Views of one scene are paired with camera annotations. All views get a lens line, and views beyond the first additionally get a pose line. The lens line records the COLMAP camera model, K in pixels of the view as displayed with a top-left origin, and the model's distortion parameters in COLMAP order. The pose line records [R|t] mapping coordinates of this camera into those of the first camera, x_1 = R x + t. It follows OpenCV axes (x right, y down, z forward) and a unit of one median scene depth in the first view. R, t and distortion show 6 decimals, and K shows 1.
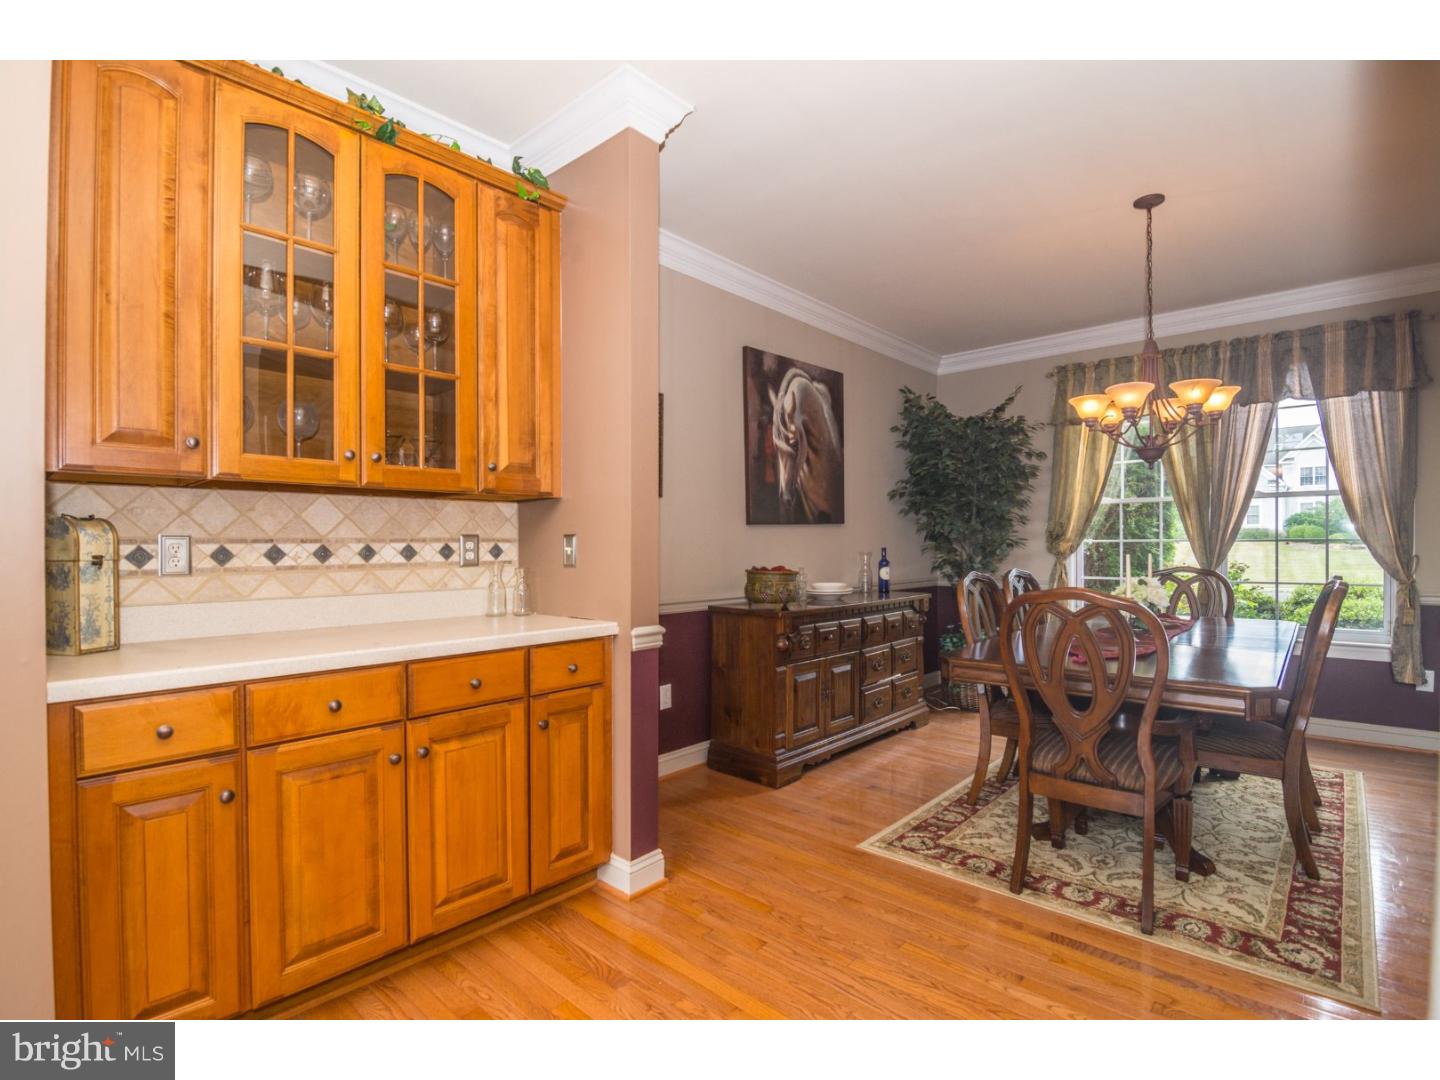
lens RADIAL K [[730.2, 0, 714.0], [0, 730.2, 557.7], [0, 0, 1]] dist [-0.000544, -0.016053]
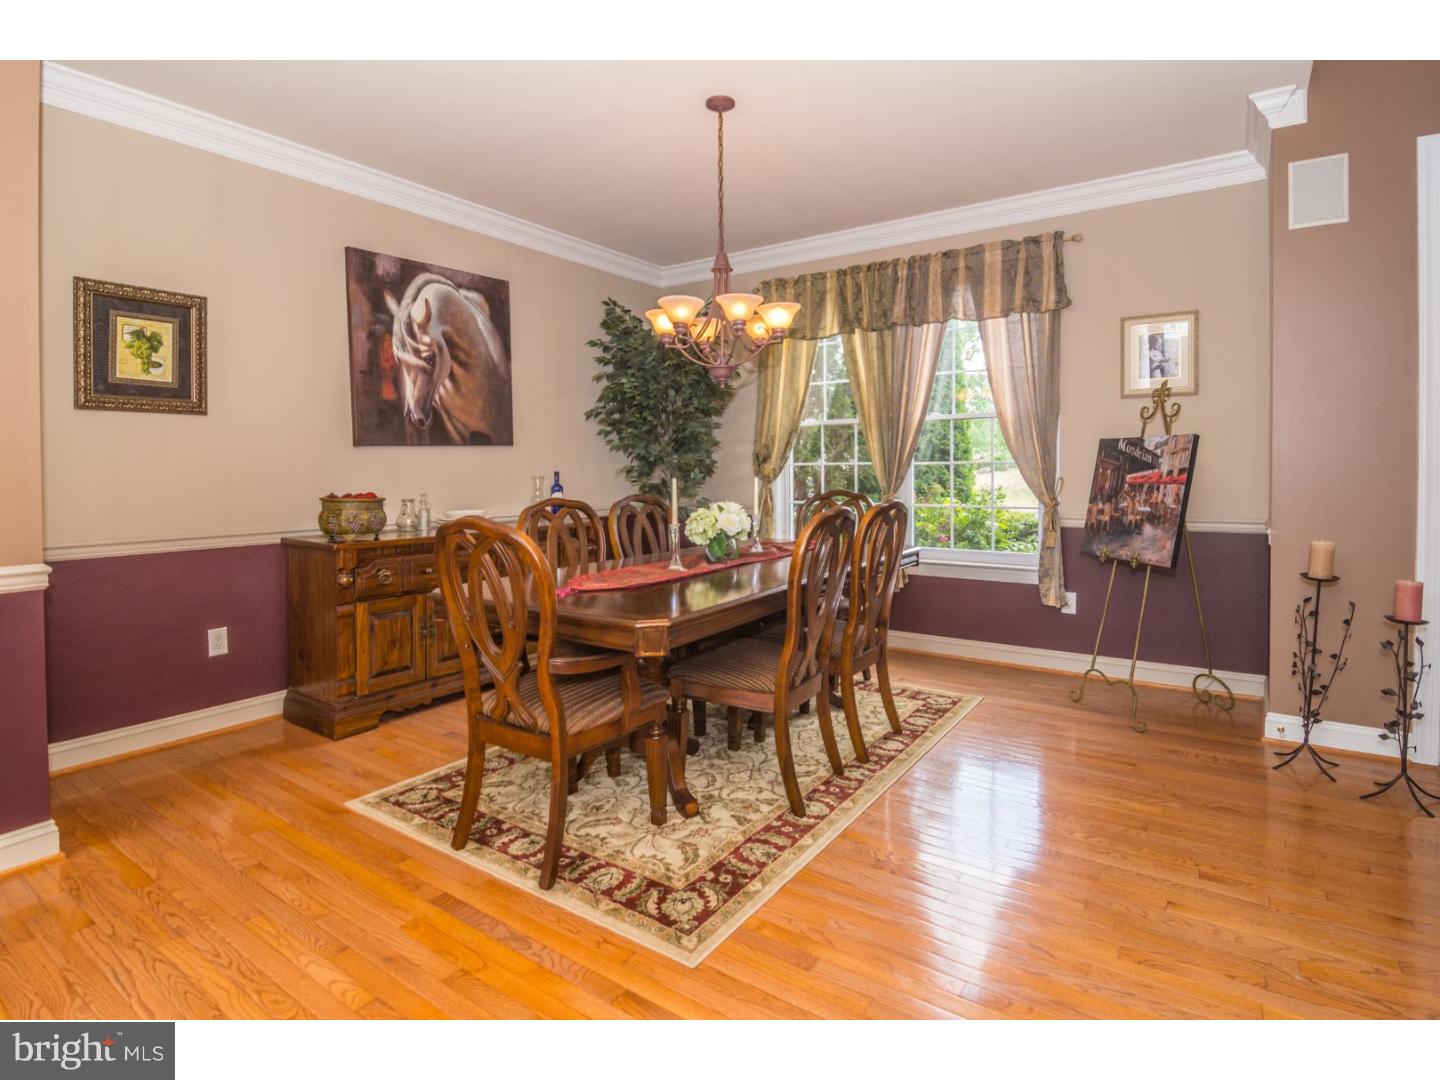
lens RADIAL K [[771.3, 0, 710.7], [0, 771.3, 495.0], [0, 0, 1]] dist [-0.005759, -0.012464]
pose [[0.991065, -0.006256, 0.133233, 0.345719], [0.003759, 0.999813, 0.018986, -0.001795], [-0.133327, -0.018316, 0.990903, 0.002912]]
